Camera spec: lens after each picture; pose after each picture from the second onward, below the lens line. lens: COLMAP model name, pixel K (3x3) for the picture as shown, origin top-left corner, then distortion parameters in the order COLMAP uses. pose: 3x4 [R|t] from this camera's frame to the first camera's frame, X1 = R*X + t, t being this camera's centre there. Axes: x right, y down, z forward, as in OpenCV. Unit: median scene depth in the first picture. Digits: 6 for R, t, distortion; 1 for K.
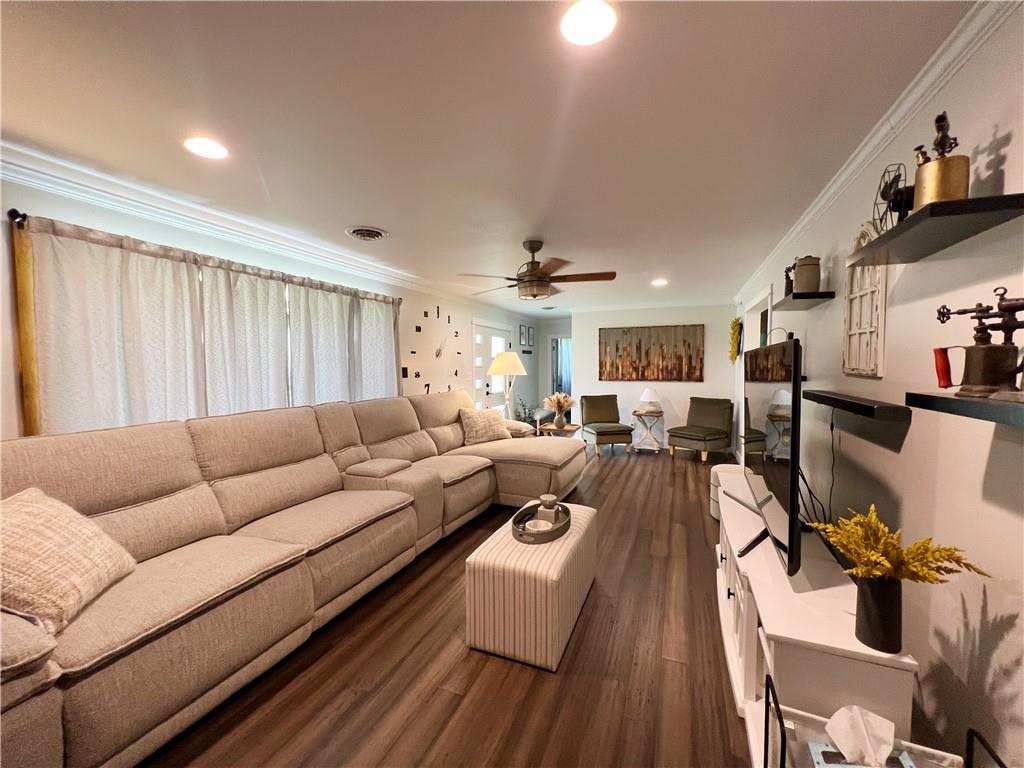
lens RADIAL K [[409.5, 0, 509.1], [0, 409.5, 382.7], [0, 0, 1]] dist [0.000123, -0.000246]
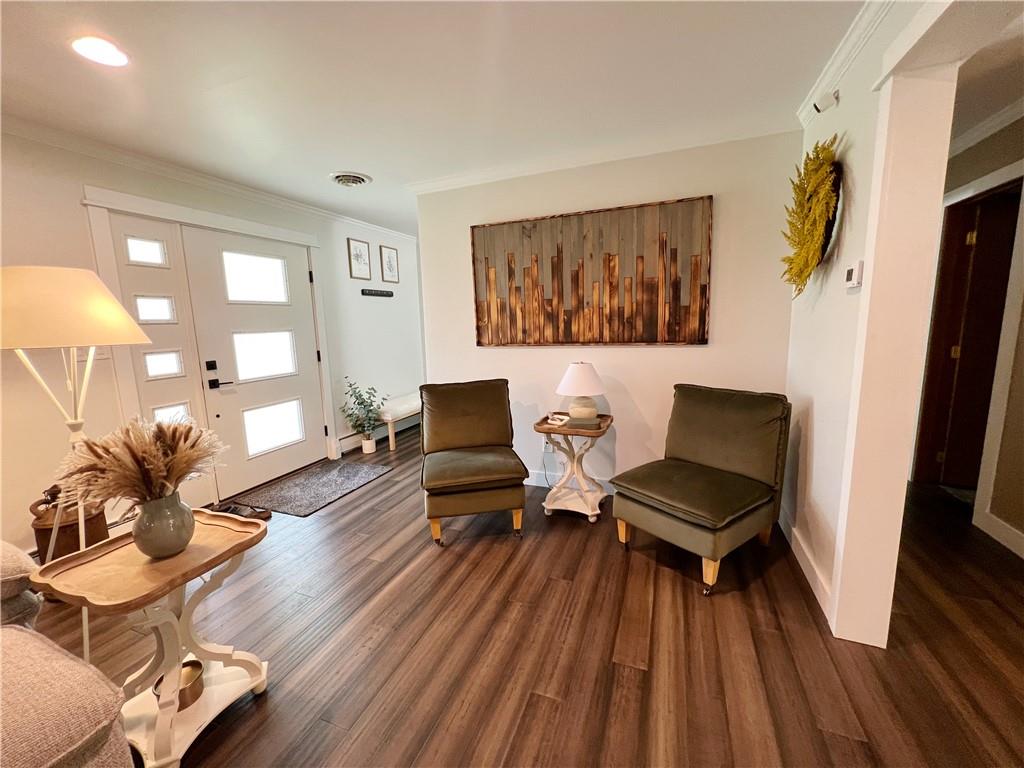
lens RADIAL K [[409.5, 0, 509.5], [0, 409.5, 378.8], [0, 0, 1]] dist [0.000123, -0.000246]
pose [[0.999590, -0.028491, 0.002896, 0.267072], [0.028014, 0.993795, 0.107641, -0.017387], [-0.005945, -0.107516, 0.994186, 0.574634]]
